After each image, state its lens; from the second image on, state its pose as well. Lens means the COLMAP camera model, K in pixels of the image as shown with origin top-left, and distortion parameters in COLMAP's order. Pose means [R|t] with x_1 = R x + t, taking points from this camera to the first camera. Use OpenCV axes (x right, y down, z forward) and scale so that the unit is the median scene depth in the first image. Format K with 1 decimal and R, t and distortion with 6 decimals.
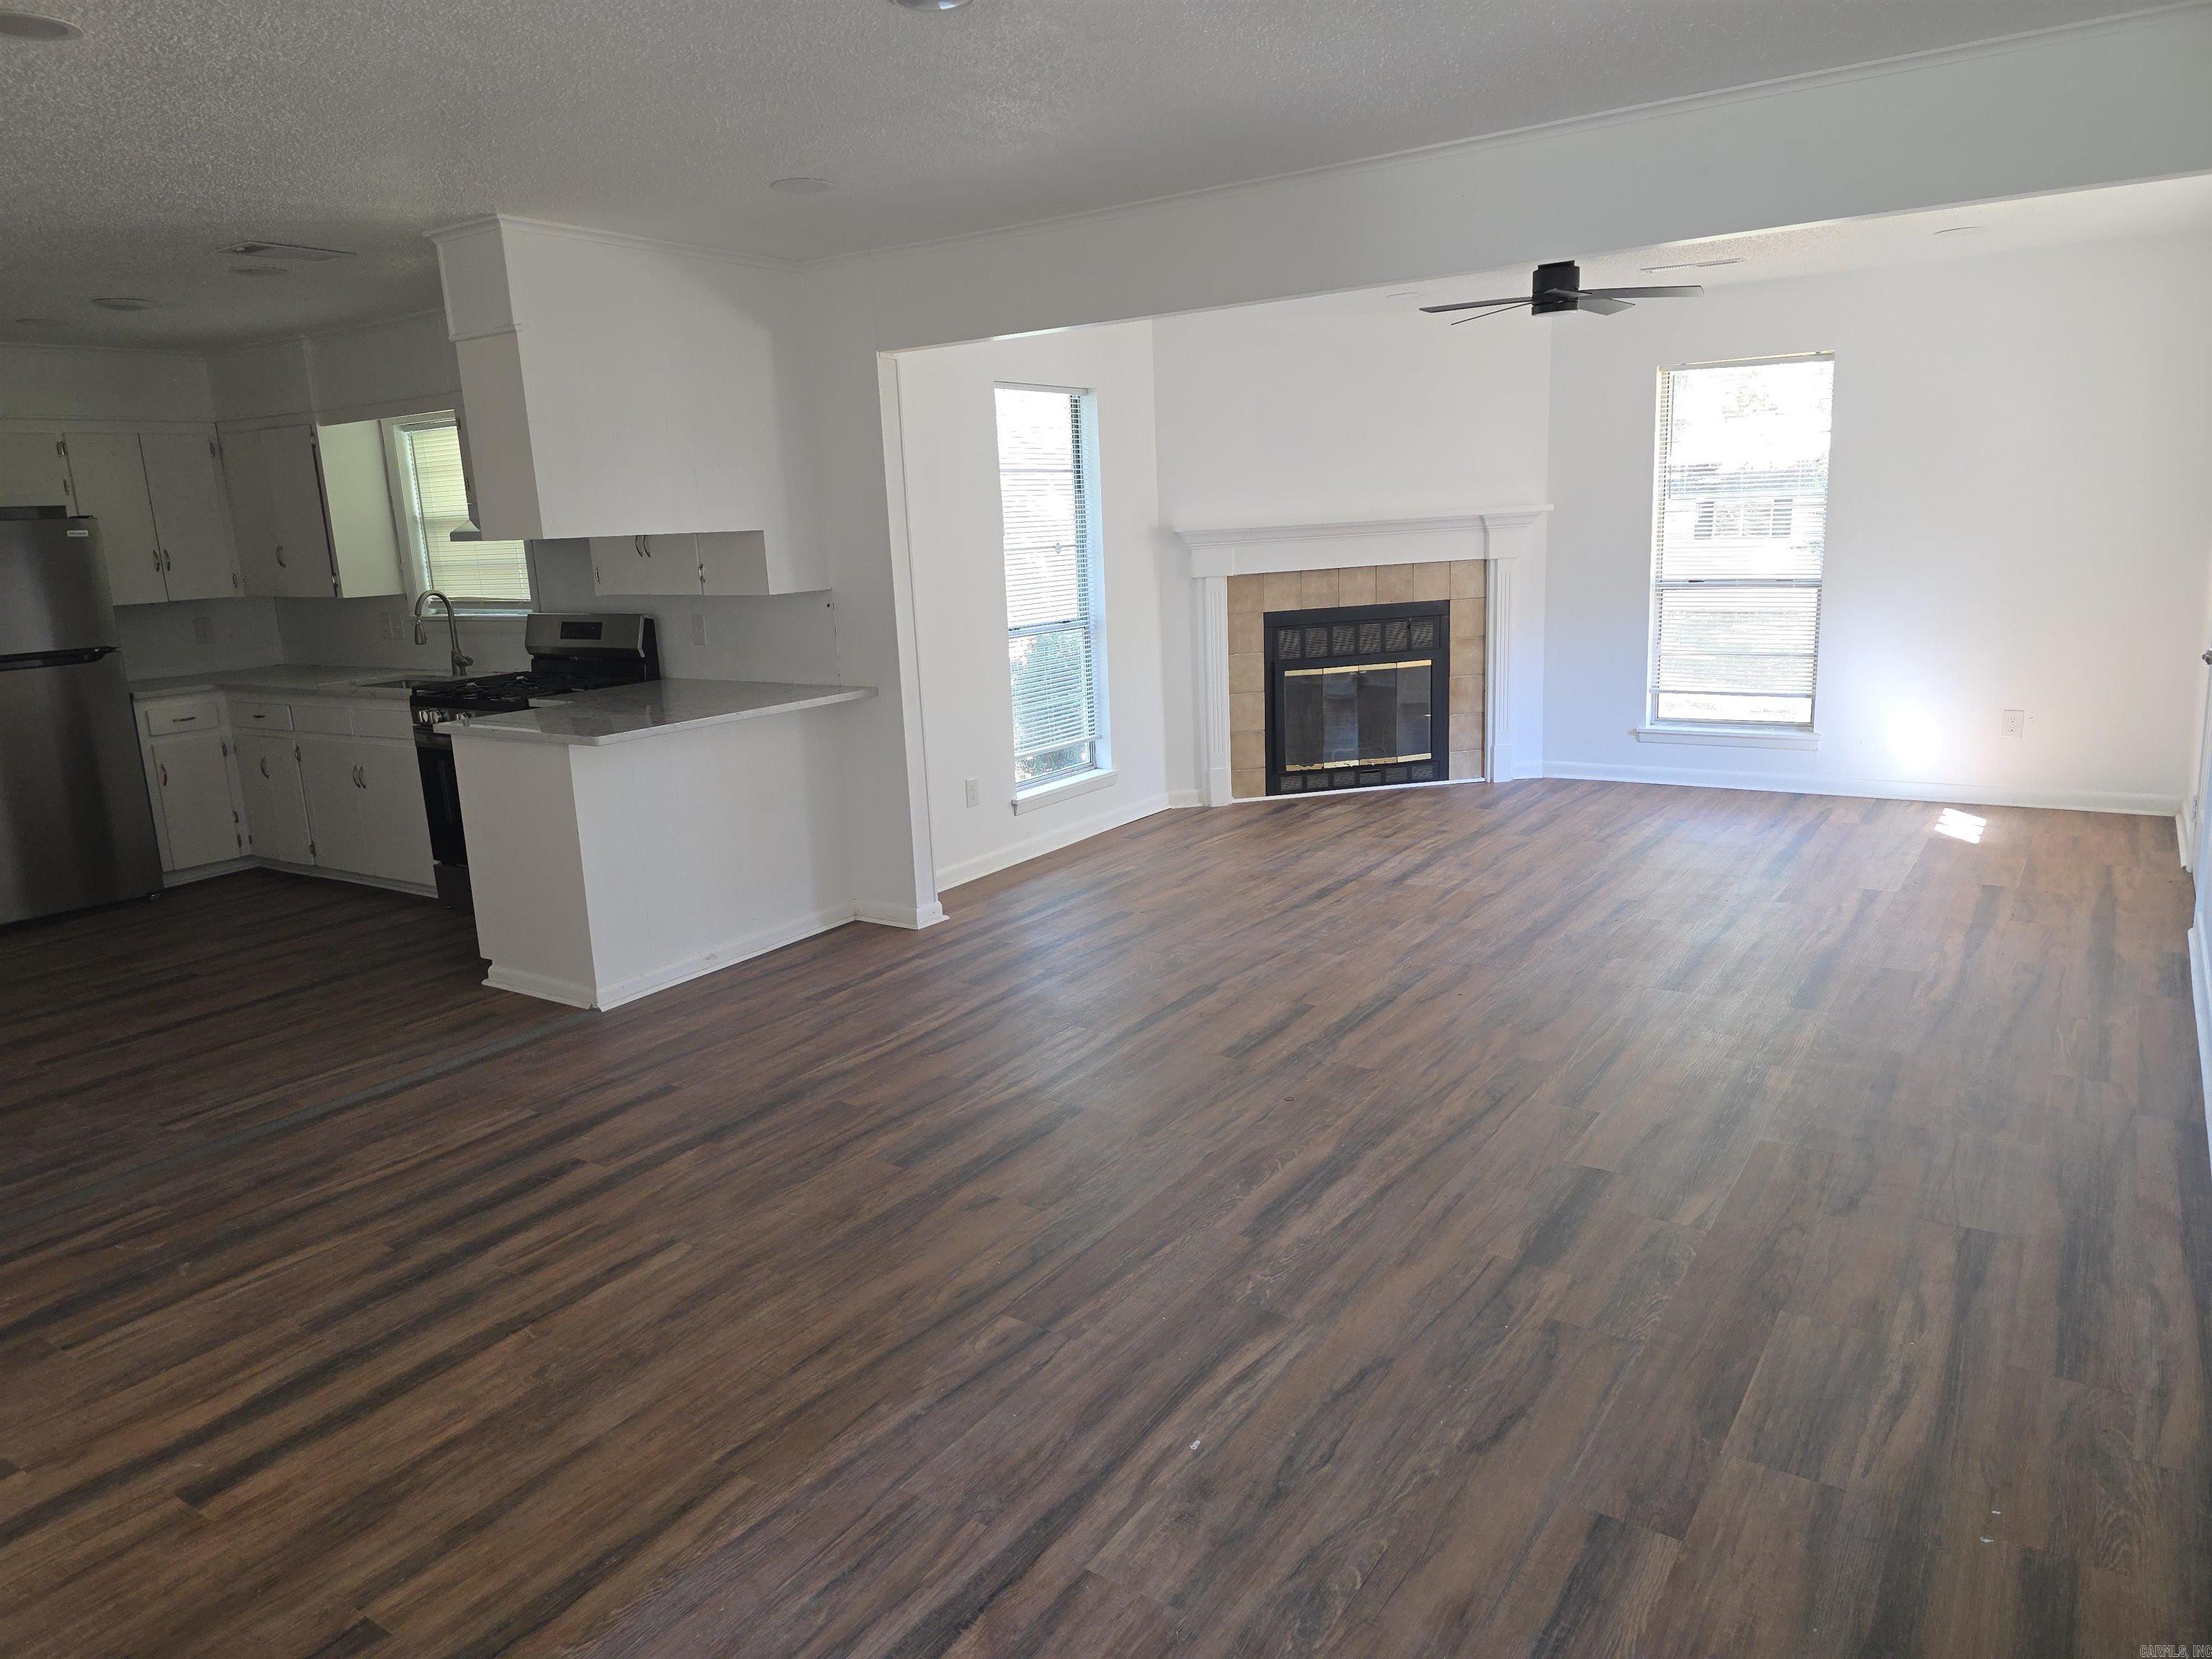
lens RADIAL K [[1481.8, 0, 1097.5], [0, 1481.8, 826.6], [0, 0, 1]] dist [0.046177, -0.008280]
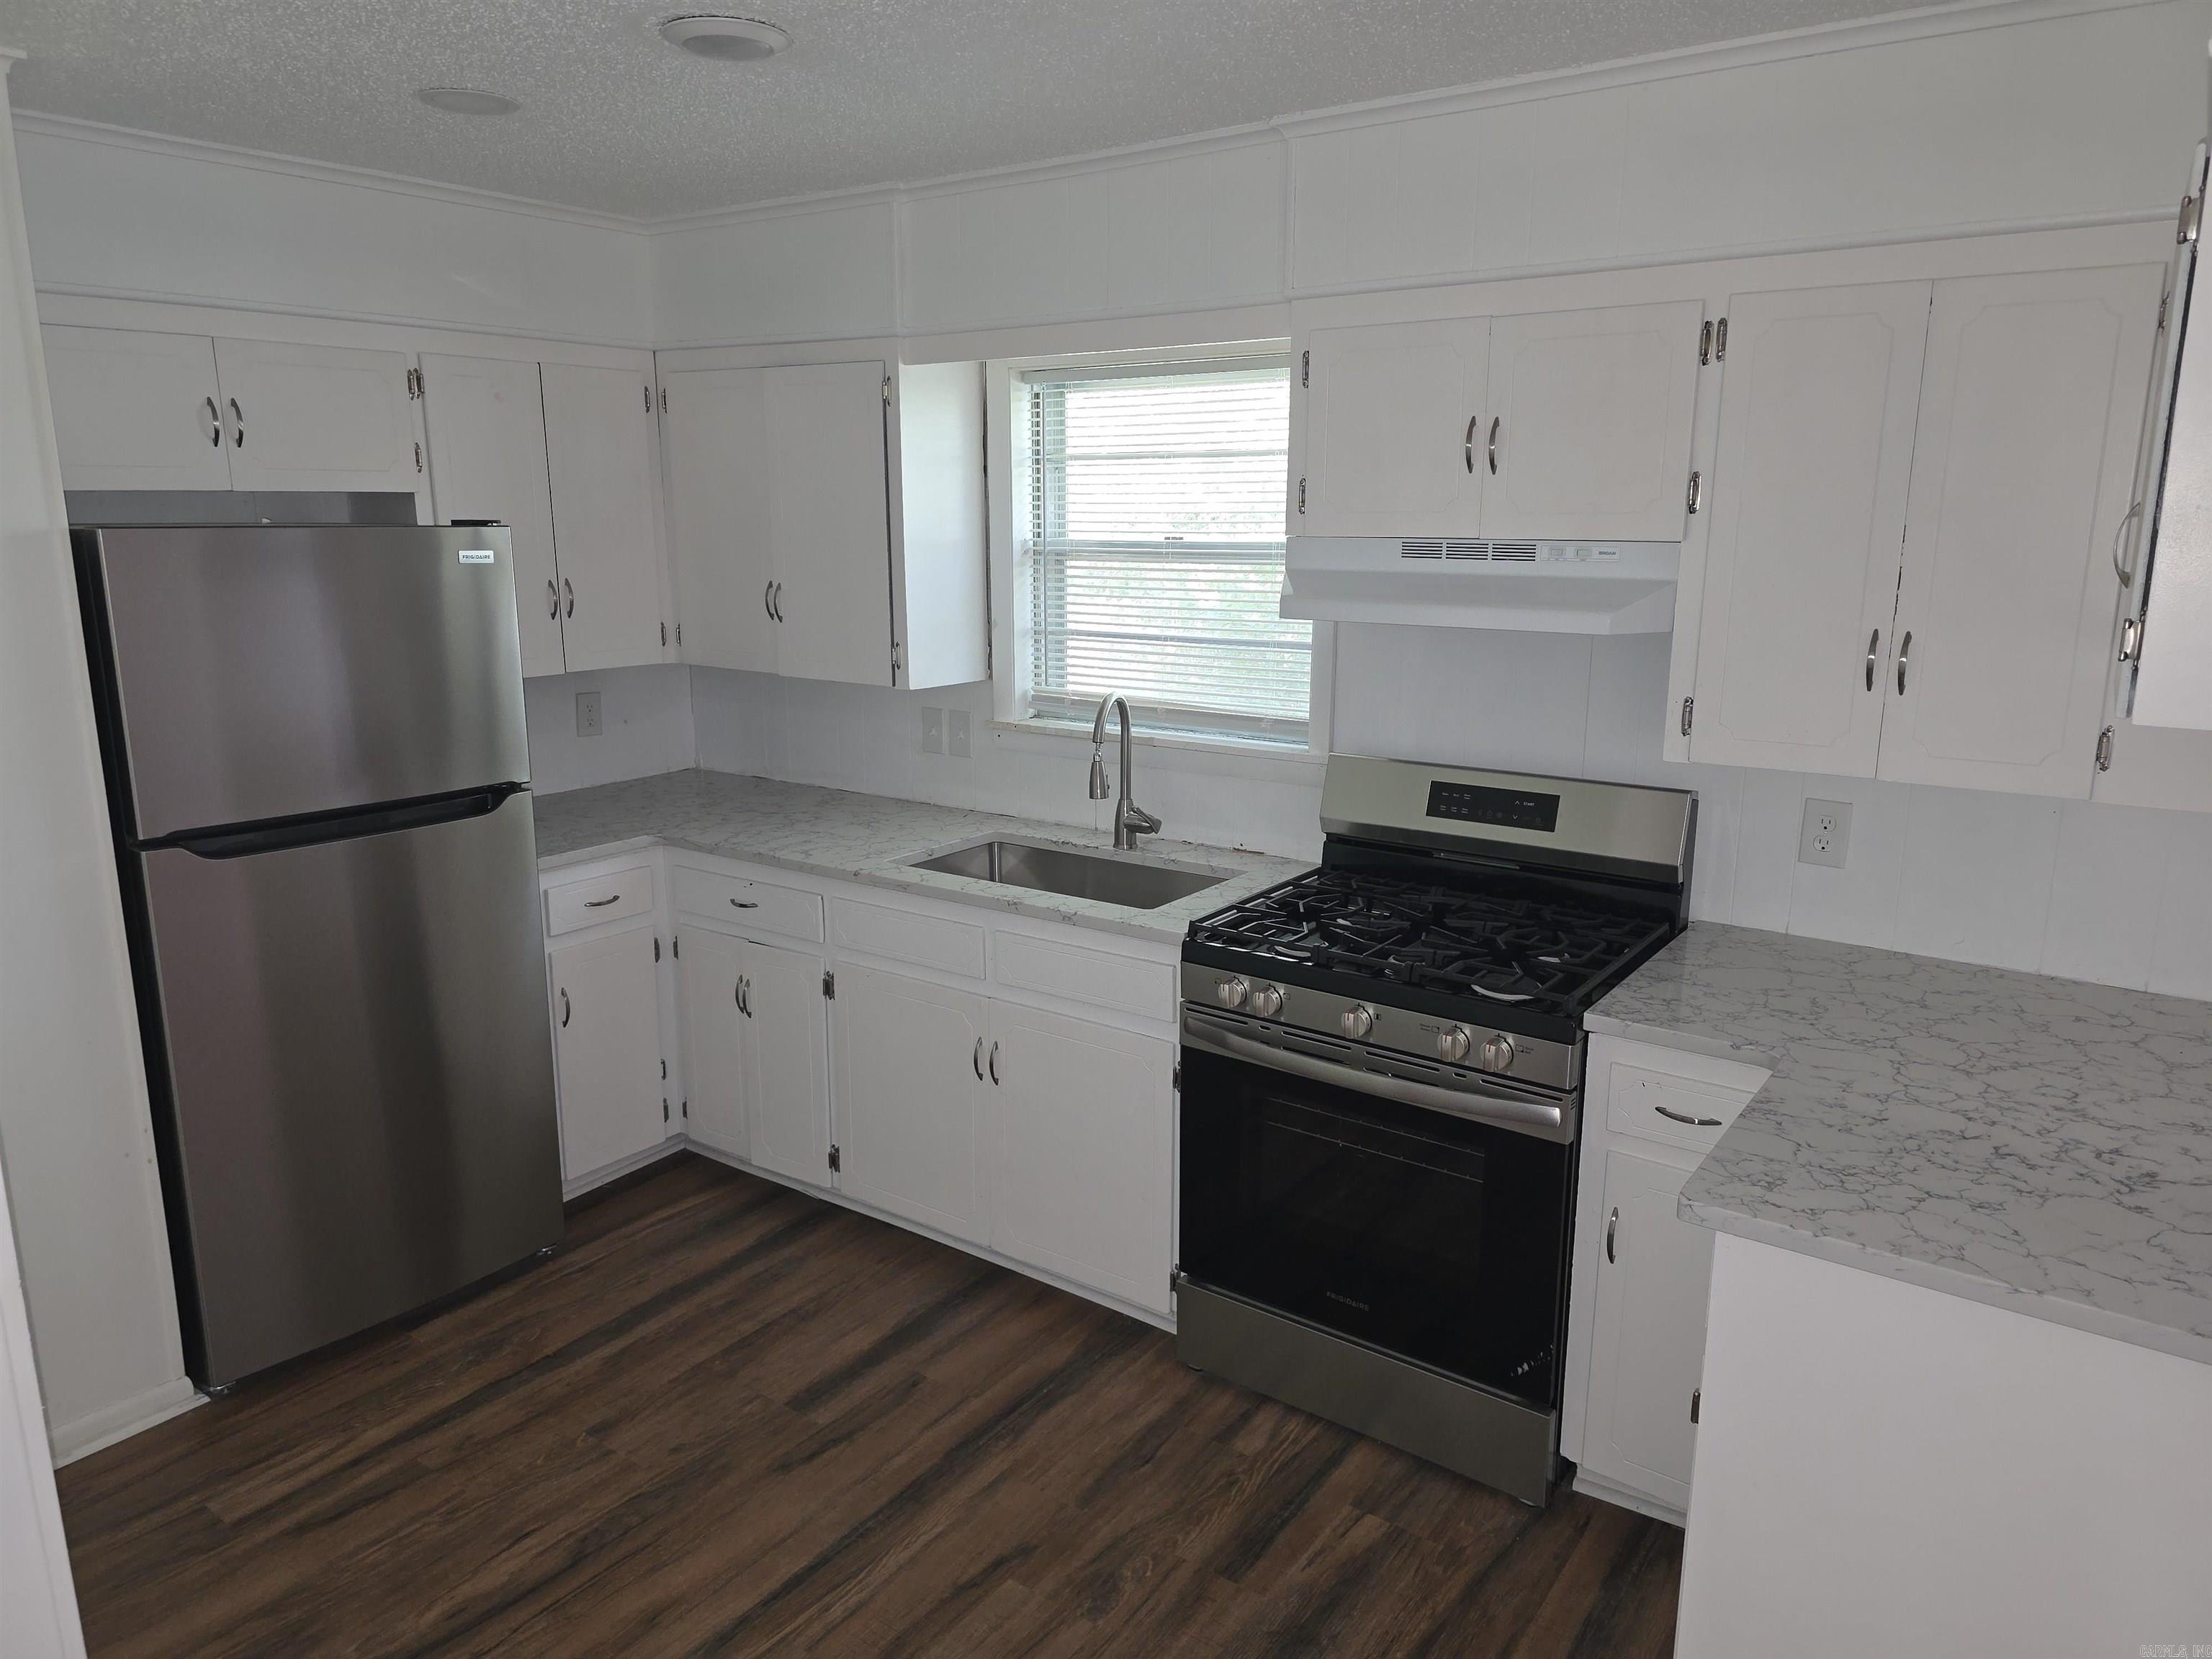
lens RADIAL K [[1481.8, 0, 1116.6], [0, 1481.8, 824.3], [0, 0, 1]] dist [0.046177, -0.008280]
pose [[0.998631, 0.052171, 0.003849, -0.657388], [-0.052181, 0.998635, 0.002487, -0.167860], [-0.003714, -0.002685, 0.999989, 0.721140]]
